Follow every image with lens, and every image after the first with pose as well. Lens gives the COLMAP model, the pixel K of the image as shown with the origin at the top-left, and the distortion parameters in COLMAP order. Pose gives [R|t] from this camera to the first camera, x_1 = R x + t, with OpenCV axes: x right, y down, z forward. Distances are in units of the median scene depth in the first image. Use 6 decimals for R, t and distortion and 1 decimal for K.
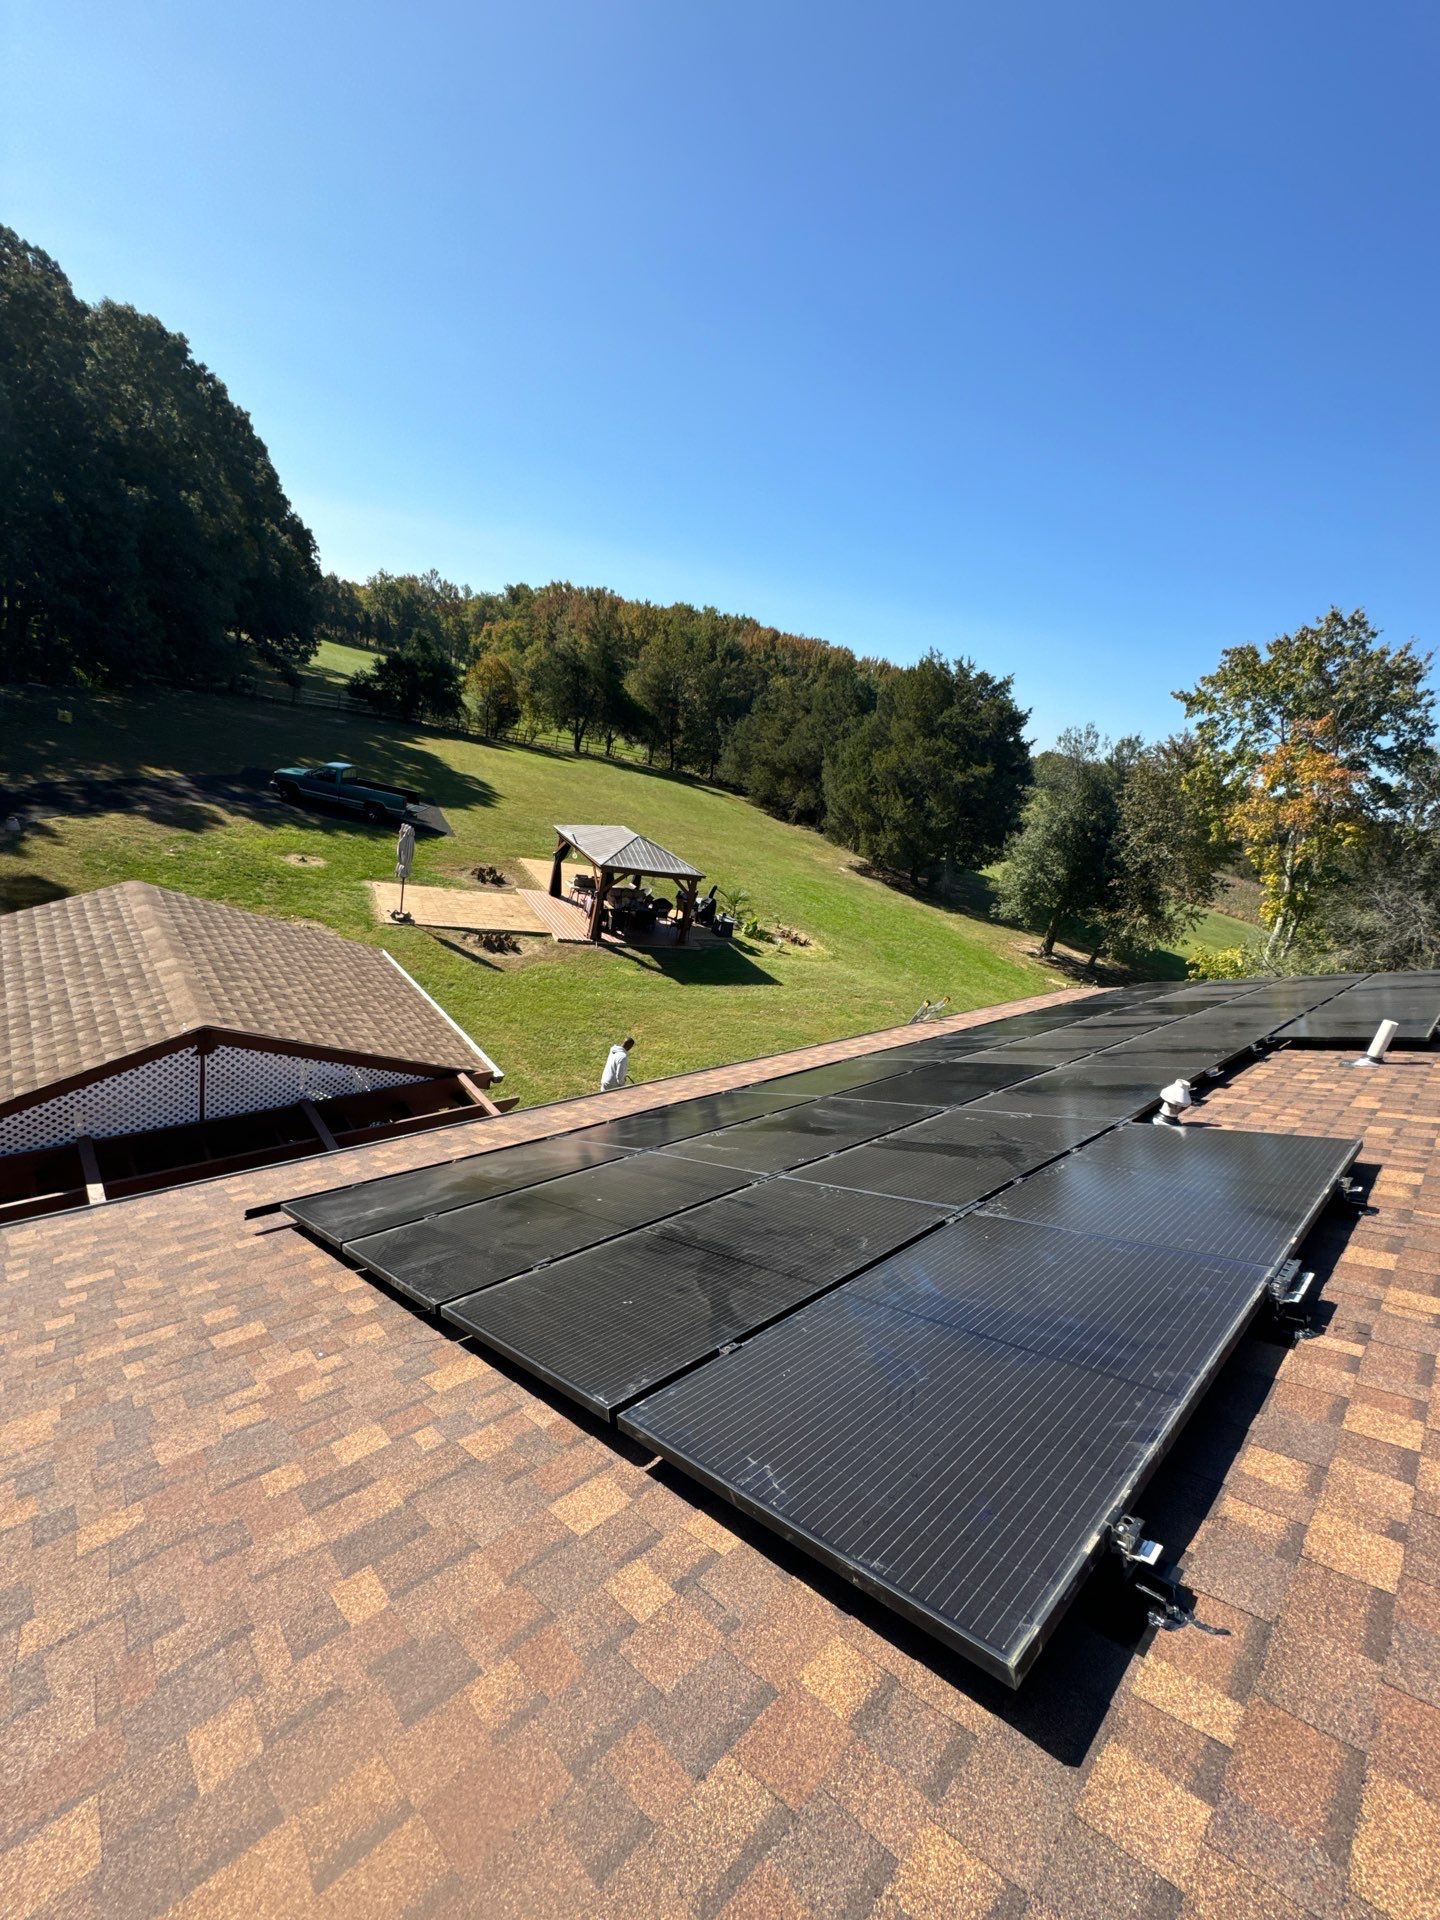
lens RADIAL K [[771.8, 0, 729.9], [0, 771.8, 958.3], [0, 0, 1]] dist [-0.004954, 0.000600]
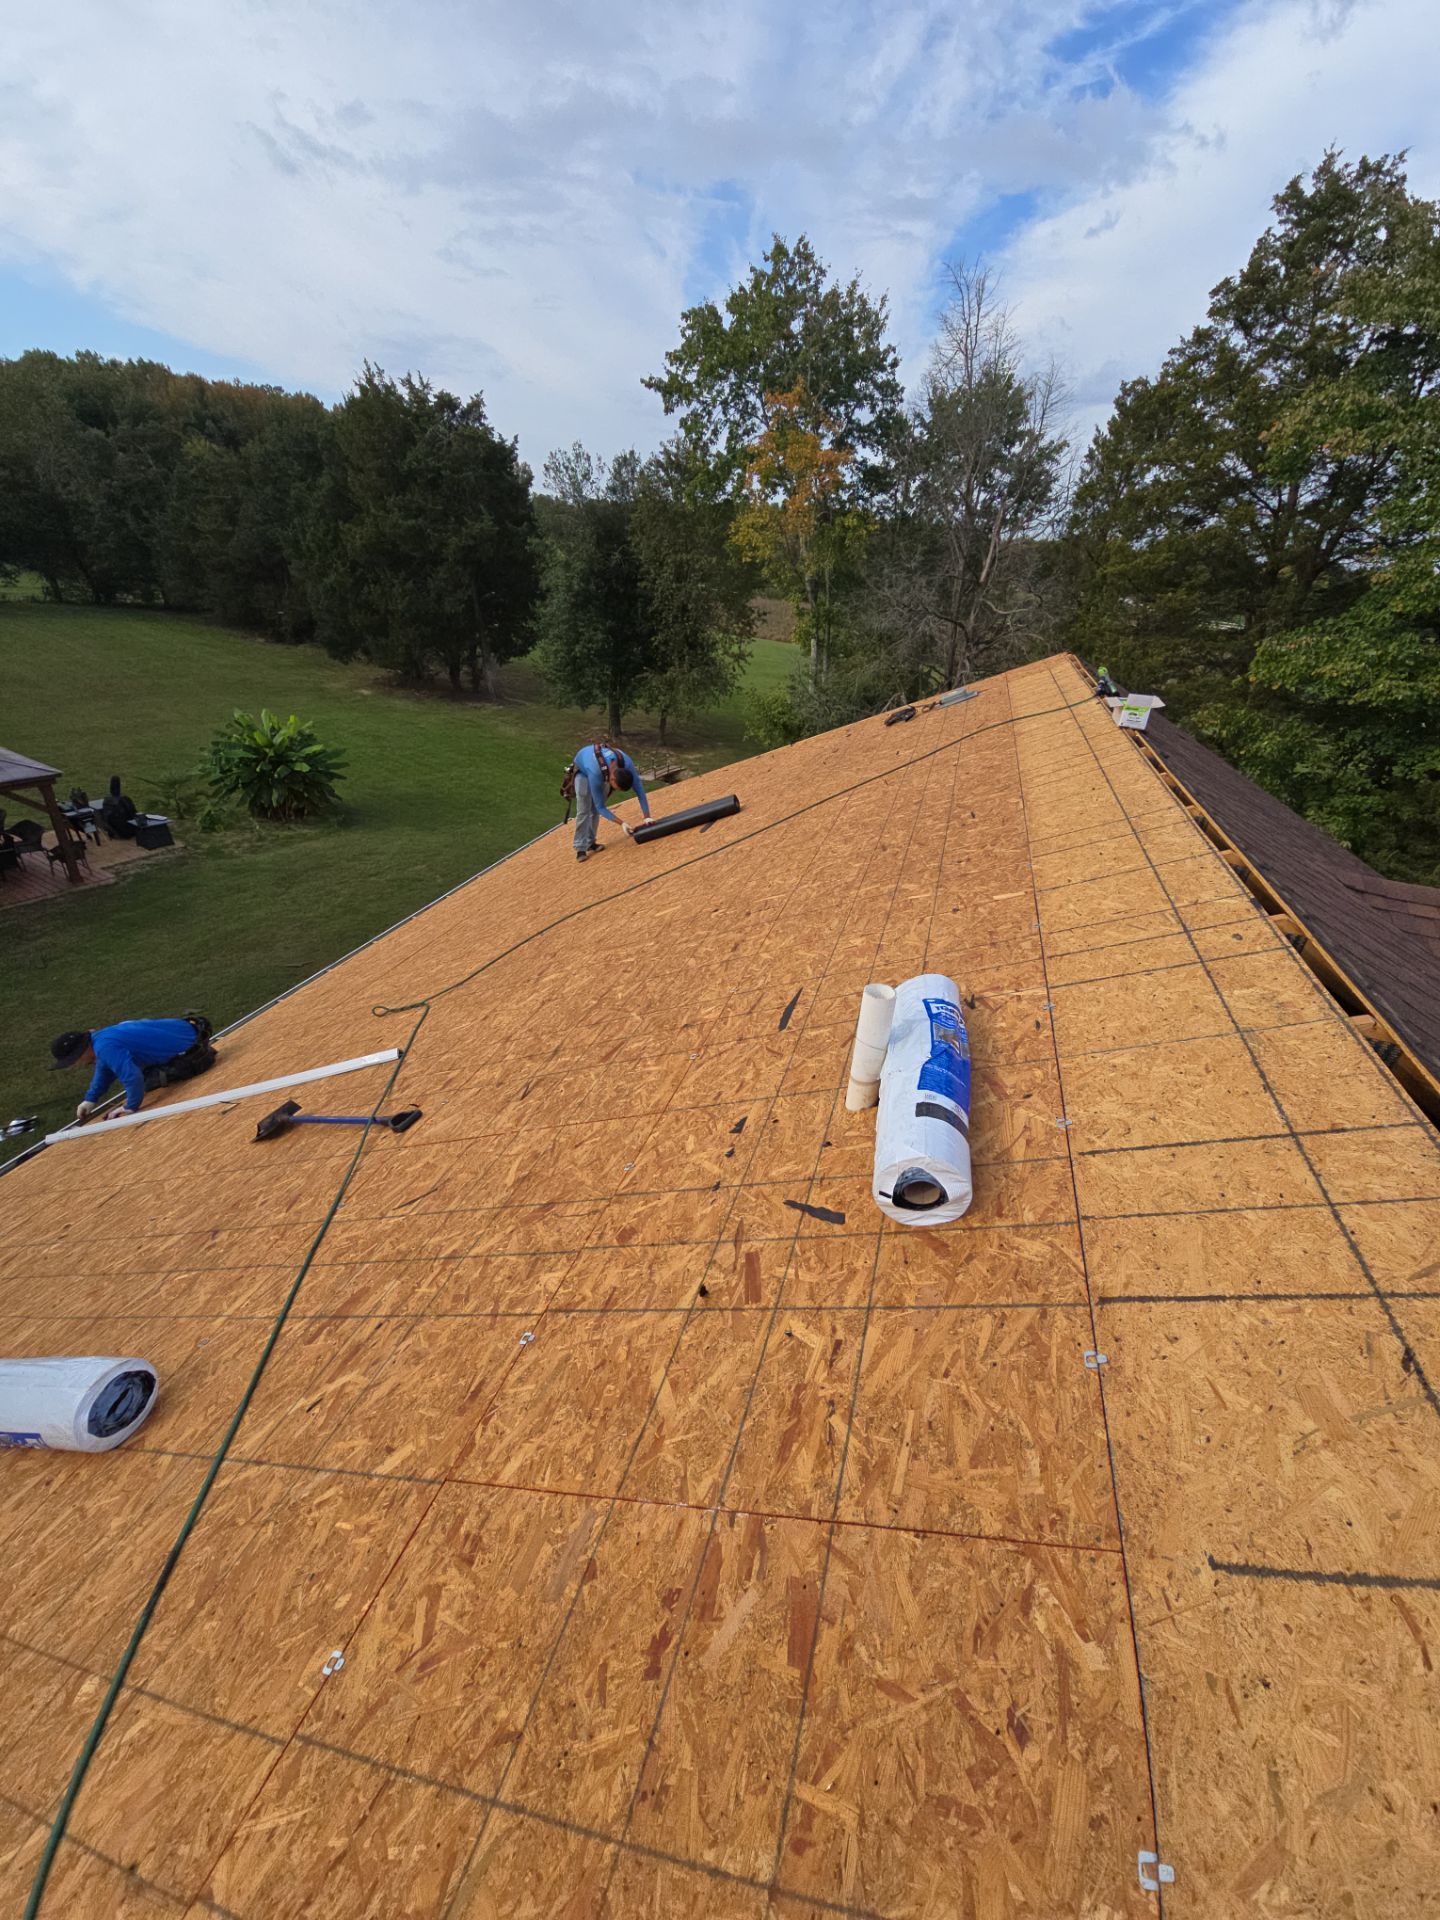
lens RADIAL K [[773.5, 0, 723.6], [0, 773.5, 952.9], [0, 0, 1]] dist [0.001816, -0.005466]
pose [[0.861072, -0.362787, 0.356287, 0.146528], [0.263909, 0.917778, 0.296708, -0.011020], [-0.434634, -0.161460, 0.886016, 0.150098]]
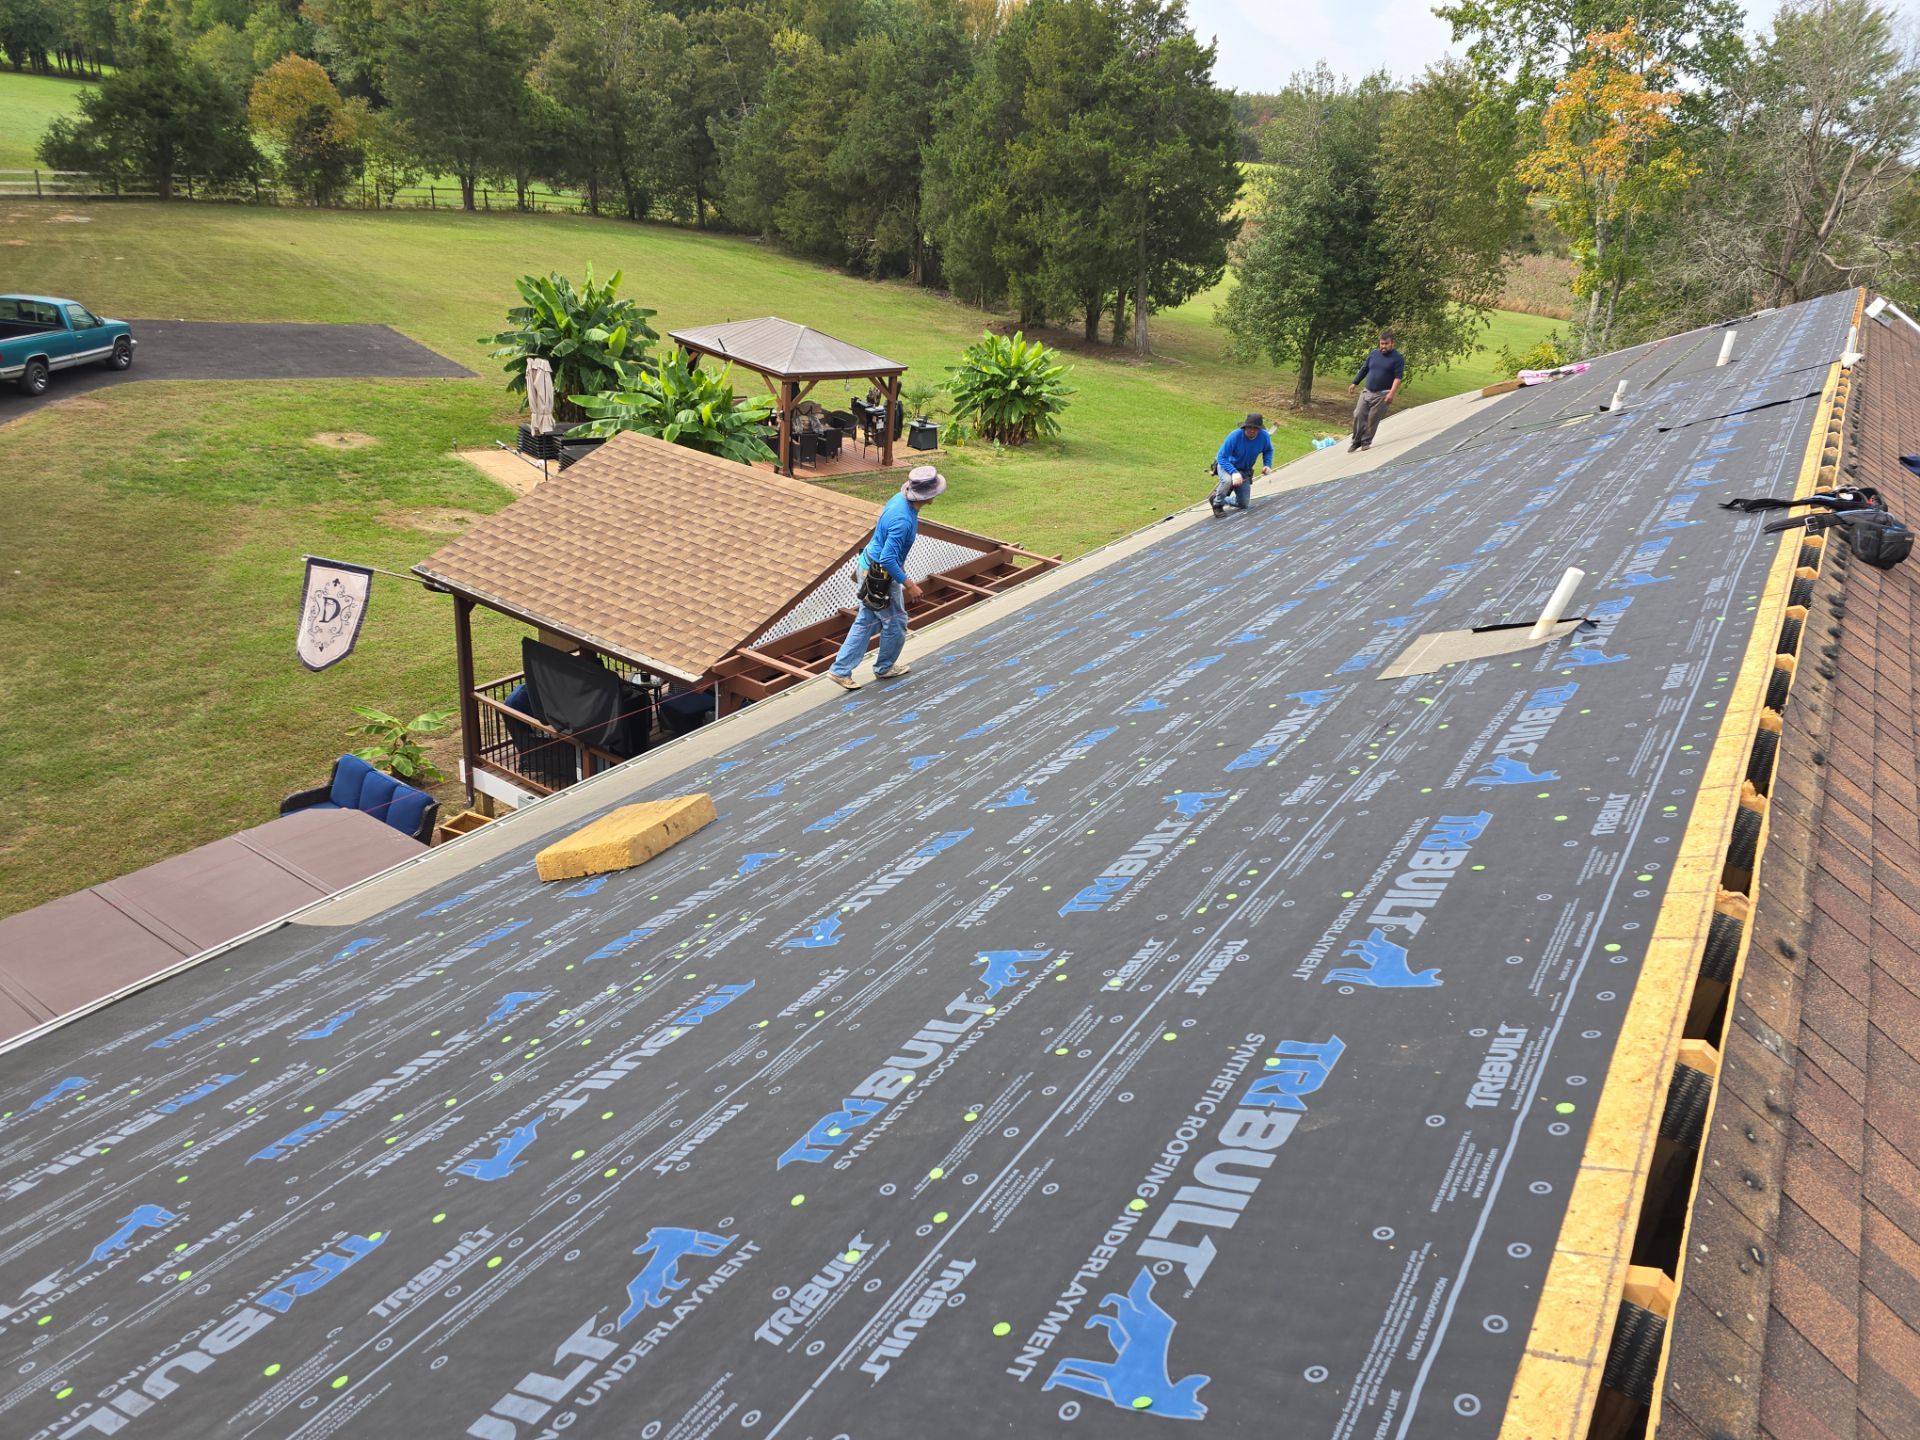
lens RADIAL K [[1316.8, 0, 960.0], [0, 1316.8, 720.0], [0, 0, 1]] dist [0.068830, -0.066610]
pose [[0.962077, -0.217318, 0.164868, -0.244024], [0.190046, 0.967573, 0.166385, 0.020040], [-0.195681, -0.128743, 0.972180, -0.277100]]
